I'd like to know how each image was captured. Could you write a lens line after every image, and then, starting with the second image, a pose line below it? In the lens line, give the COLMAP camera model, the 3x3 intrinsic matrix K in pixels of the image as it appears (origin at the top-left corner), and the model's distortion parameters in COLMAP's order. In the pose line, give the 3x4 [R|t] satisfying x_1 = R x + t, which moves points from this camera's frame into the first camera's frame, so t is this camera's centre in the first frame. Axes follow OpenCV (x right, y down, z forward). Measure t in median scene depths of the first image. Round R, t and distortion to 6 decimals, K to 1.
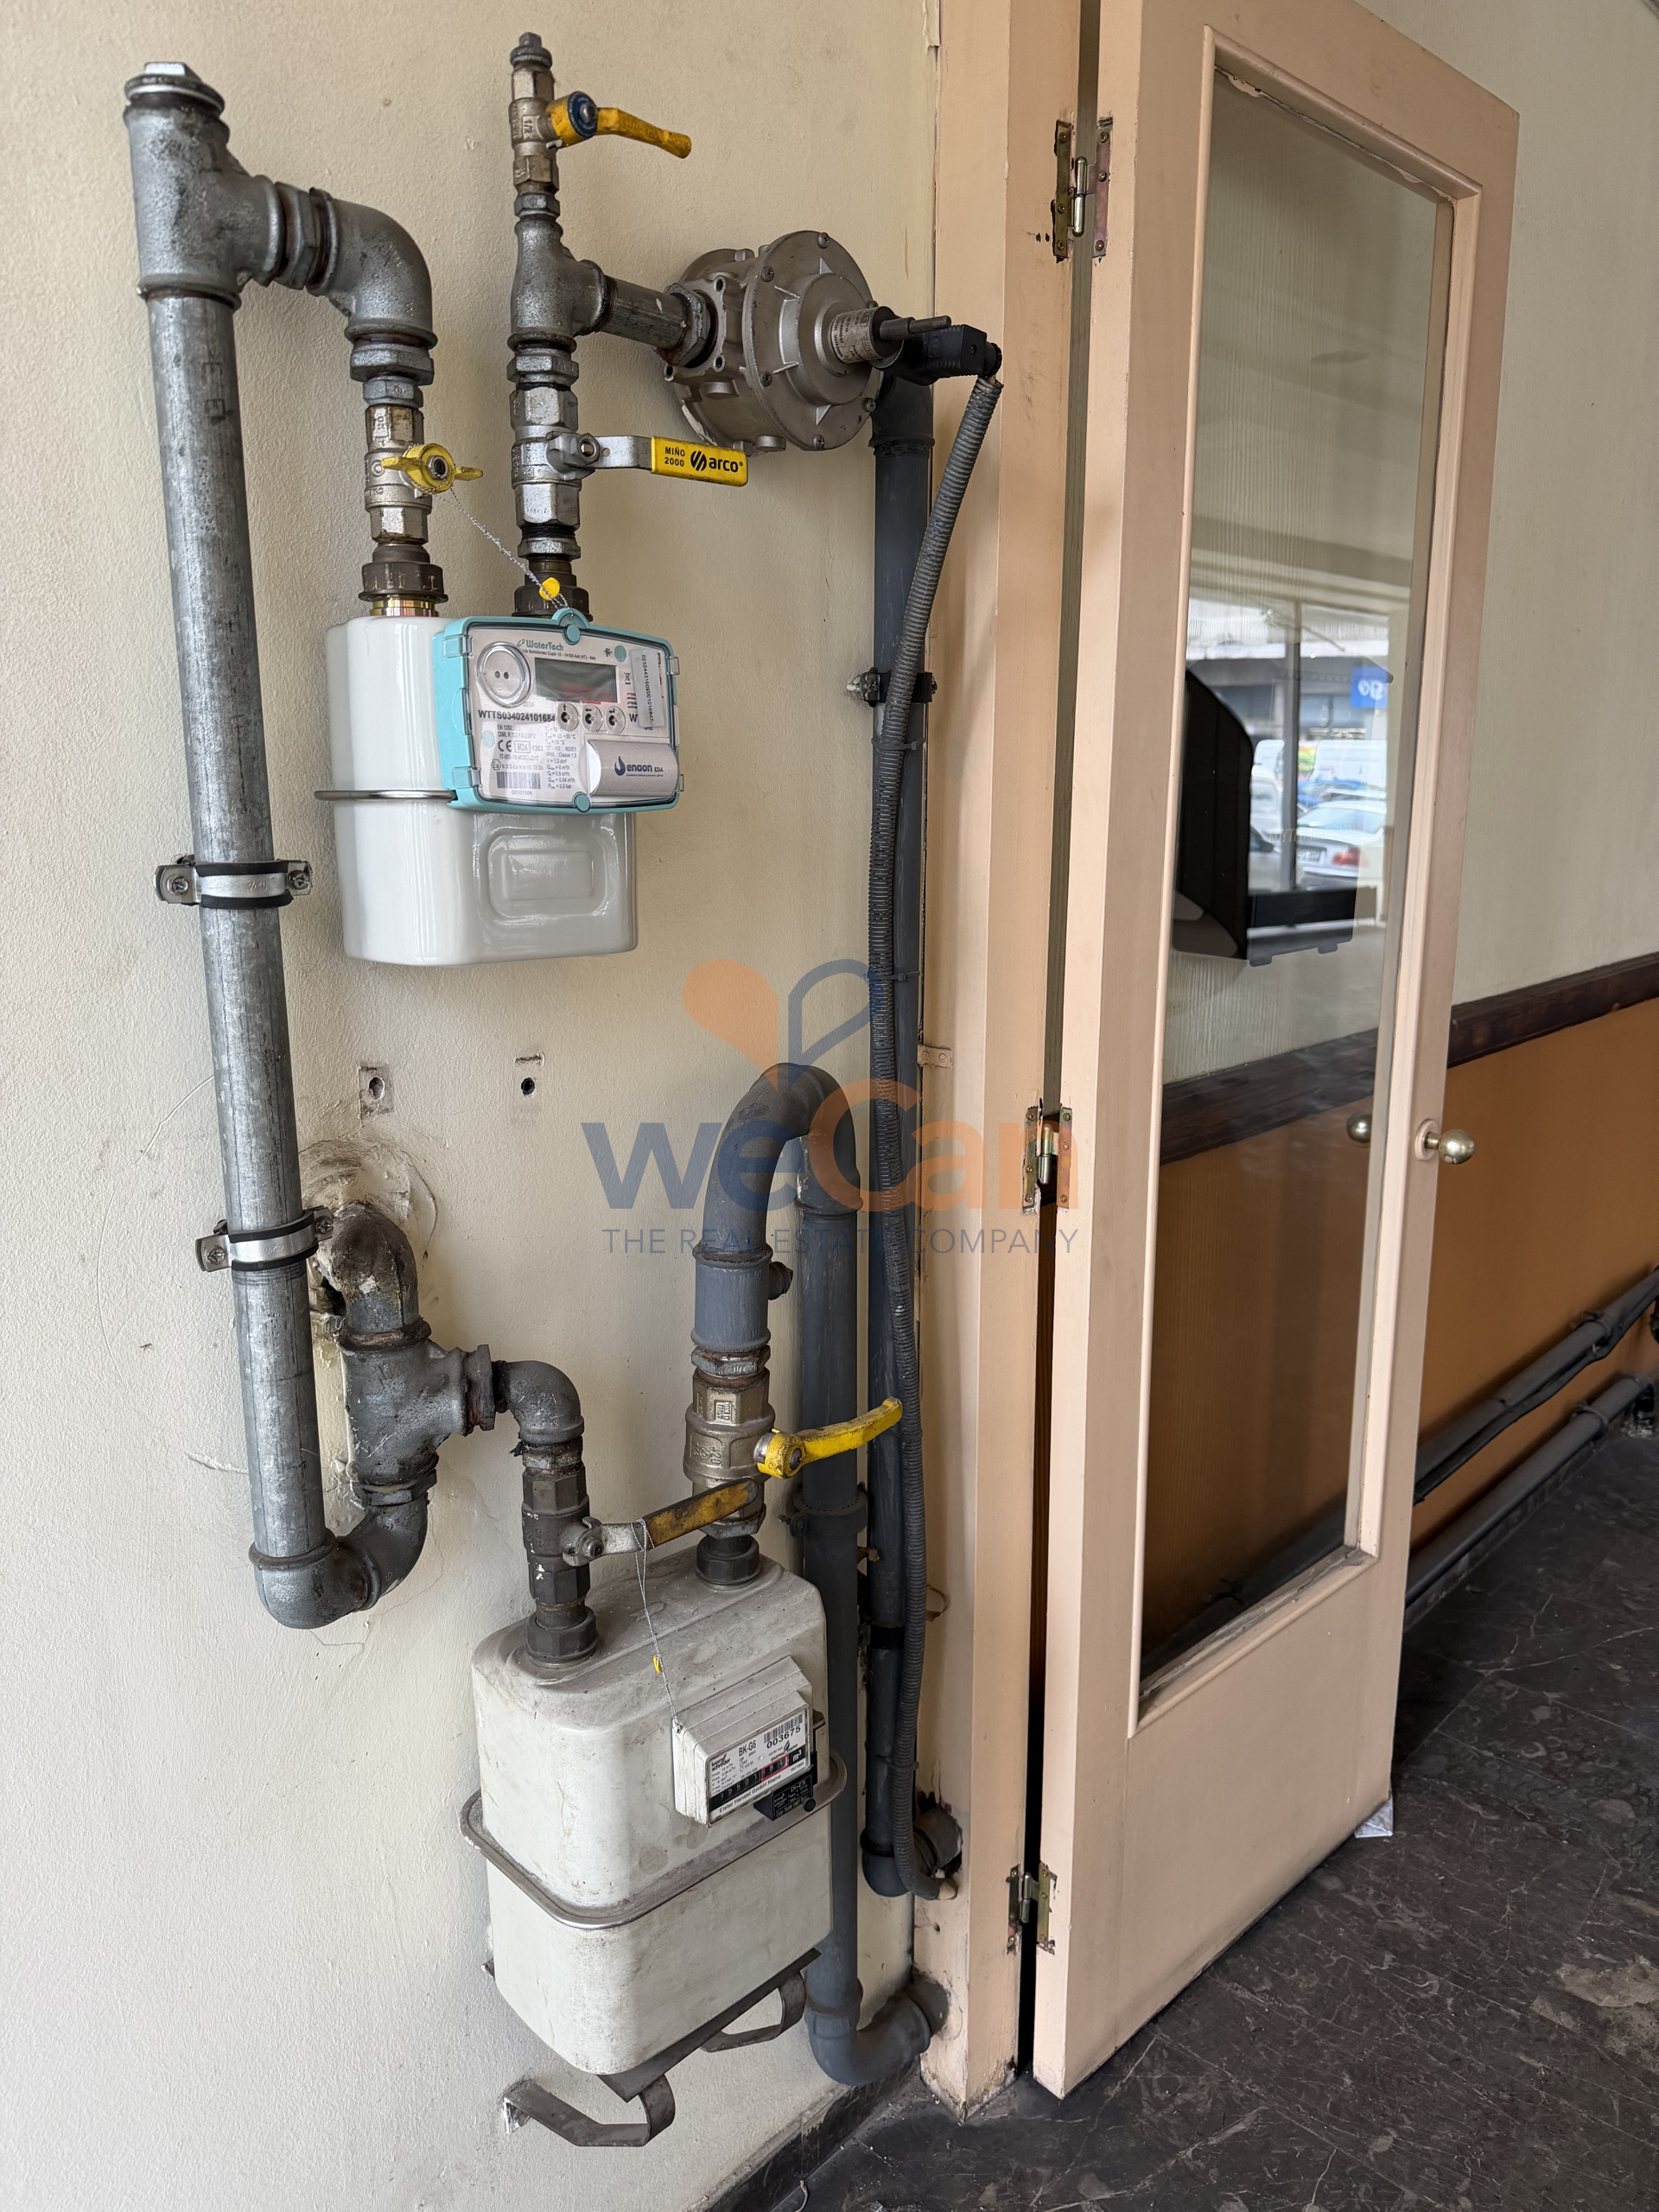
lens RADIAL K [[1561.5, 0, 829.5], [0, 1561.5, 1106.0], [0, 0, 1]] dist [0.003981, -0.010521]
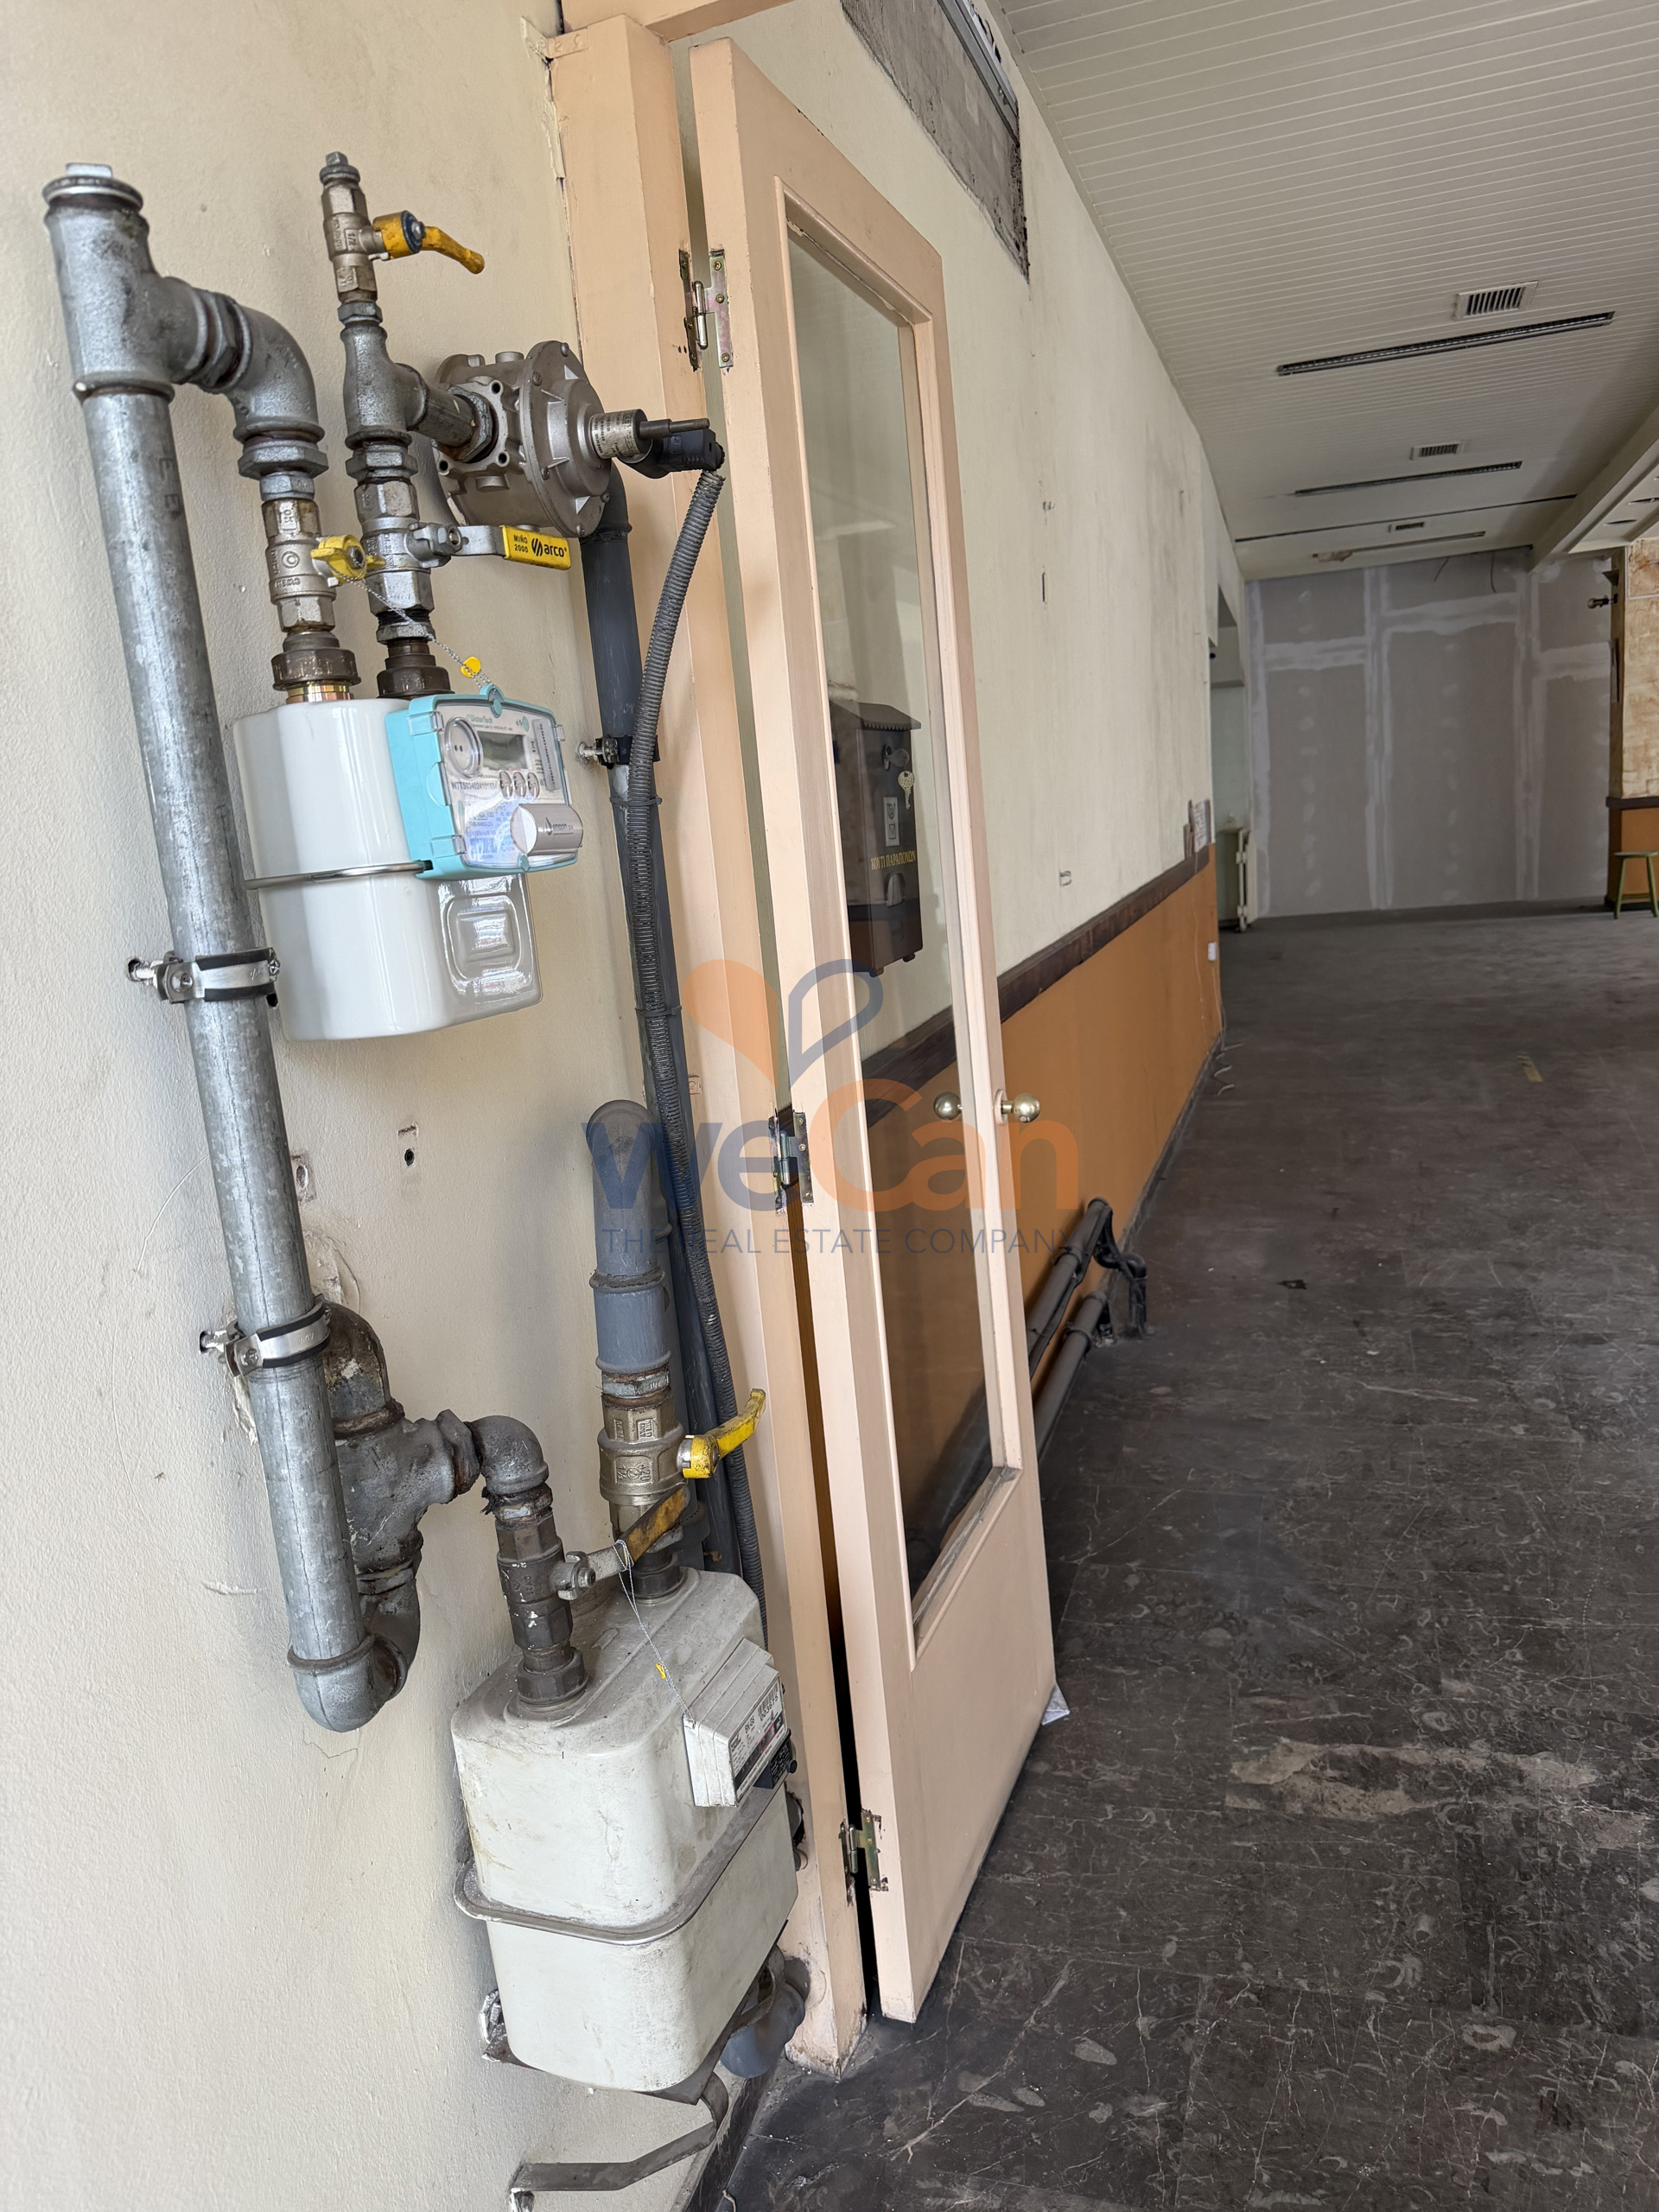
lens RADIAL K [[1548.9, 0, 828.6], [0, 1548.9, 1101.5], [0, 0, 1]] dist [-0.000430, -0.001622]
pose [[0.905489, -0.162598, 0.391985, -0.372225], [0.181843, 0.983252, -0.012199, 0.014791], [-0.383436, 0.082325, 0.919891, -0.033614]]
